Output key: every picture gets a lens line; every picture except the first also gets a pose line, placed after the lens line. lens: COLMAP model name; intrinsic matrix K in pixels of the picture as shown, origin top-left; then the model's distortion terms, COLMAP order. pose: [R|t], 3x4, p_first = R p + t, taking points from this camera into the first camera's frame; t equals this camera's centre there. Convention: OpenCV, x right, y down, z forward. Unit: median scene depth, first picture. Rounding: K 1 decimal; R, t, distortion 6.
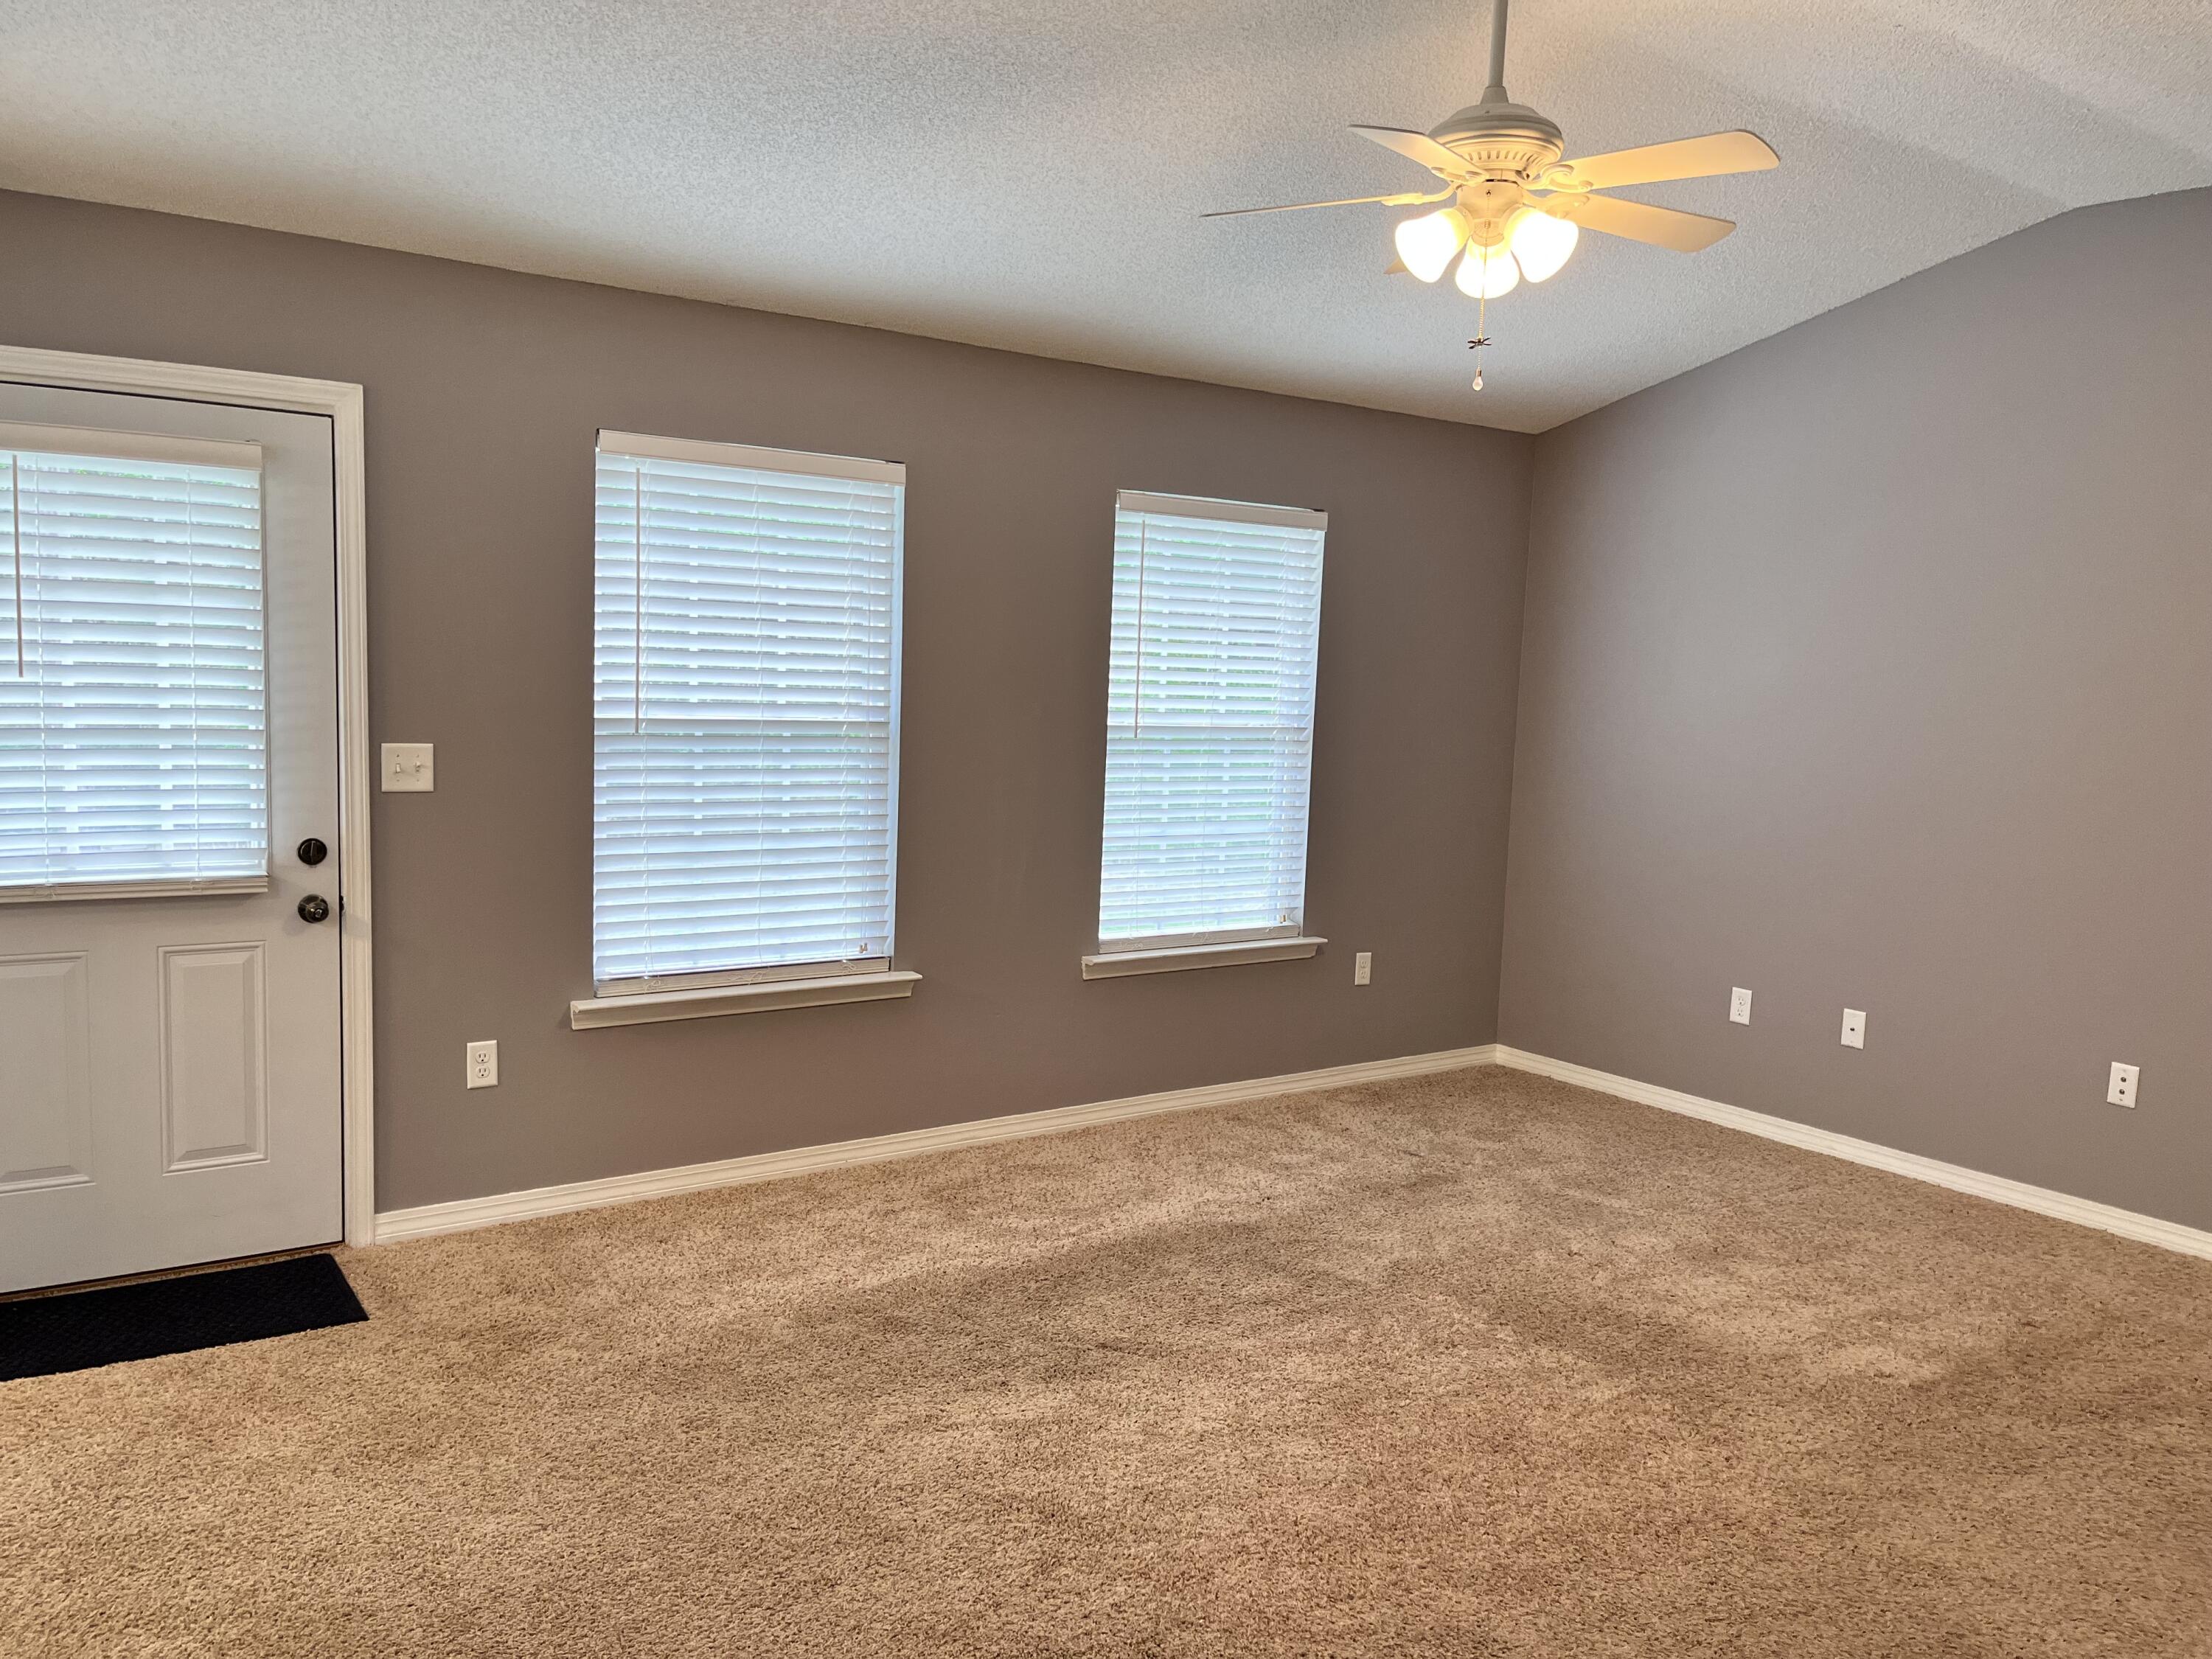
lens RADIAL K [[1681.1, 0, 1107.3], [0, 1681.1, 876.4], [0, 0, 1]] dist [0.067512, -0.098891]
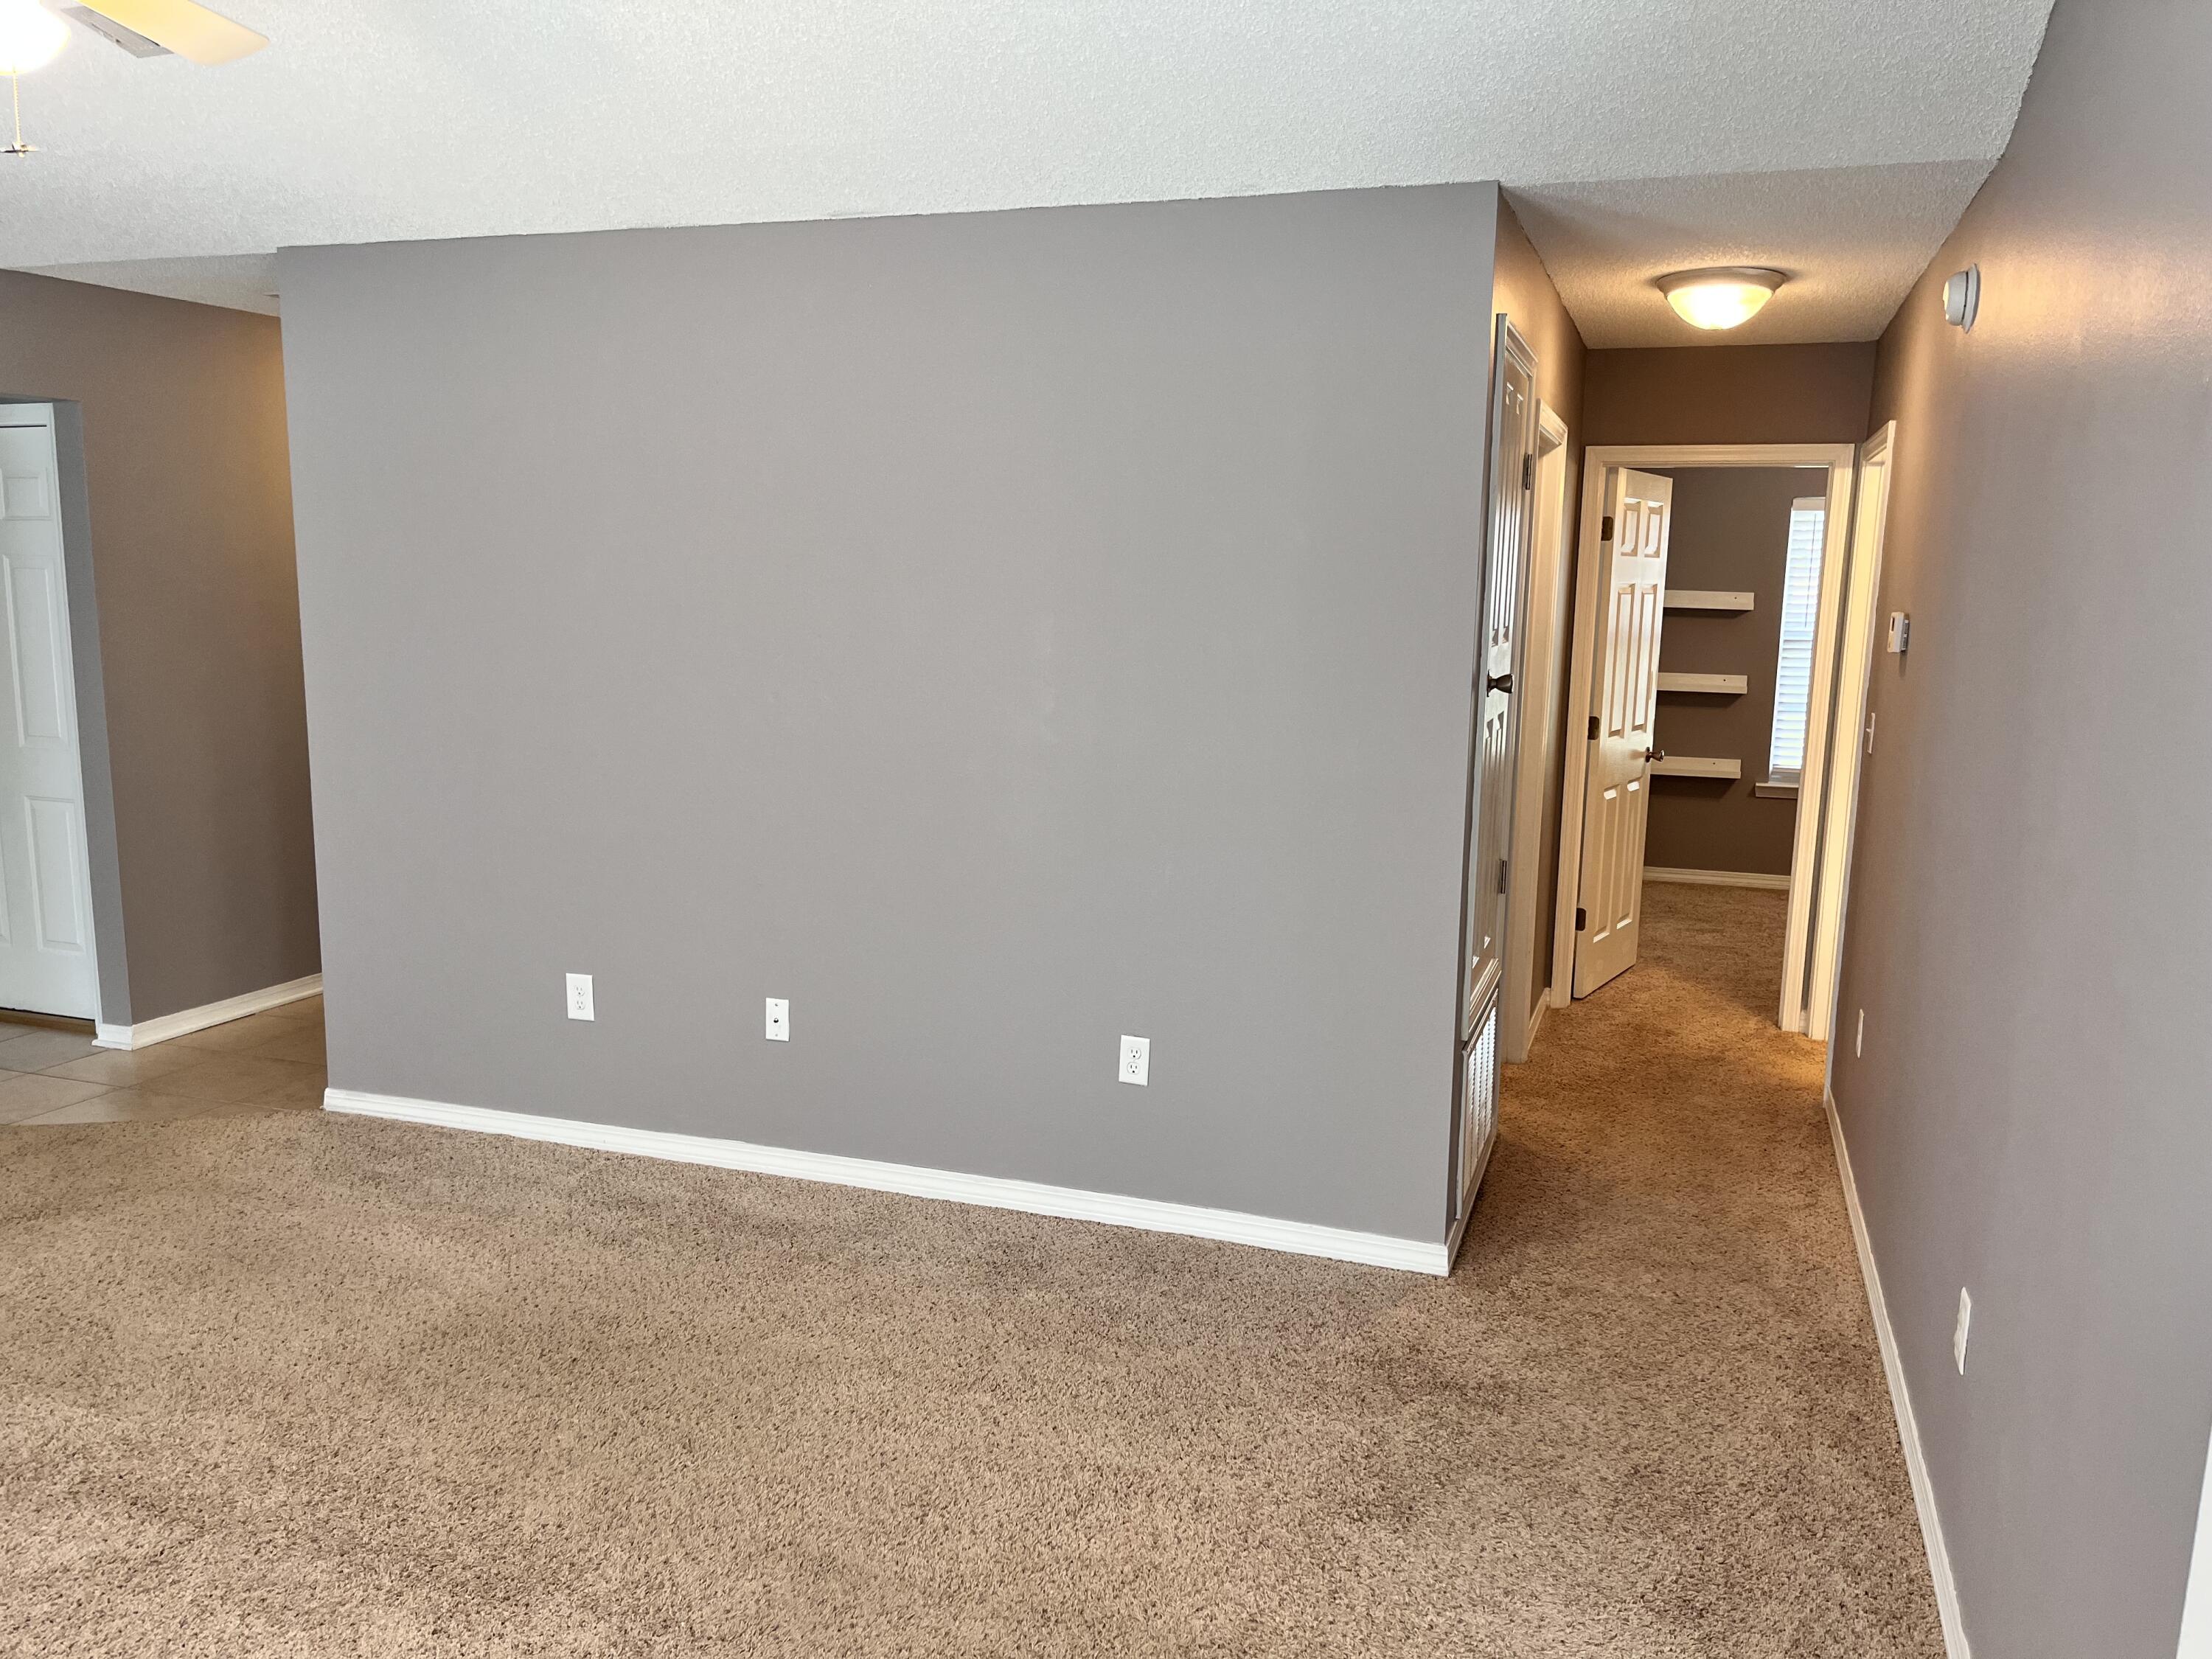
lens RADIAL K [[1681.1, 0, 1125.0], [0, 1681.1, 847.0], [0, 0, 1]] dist [0.067512, -0.098891]
pose [[-0.582381, -0.182518, 0.792161, -0.490337], [0.058592, 0.962510, 0.264843, -0.147164], [-0.810801, 0.200654, -0.549854, 0.770530]]
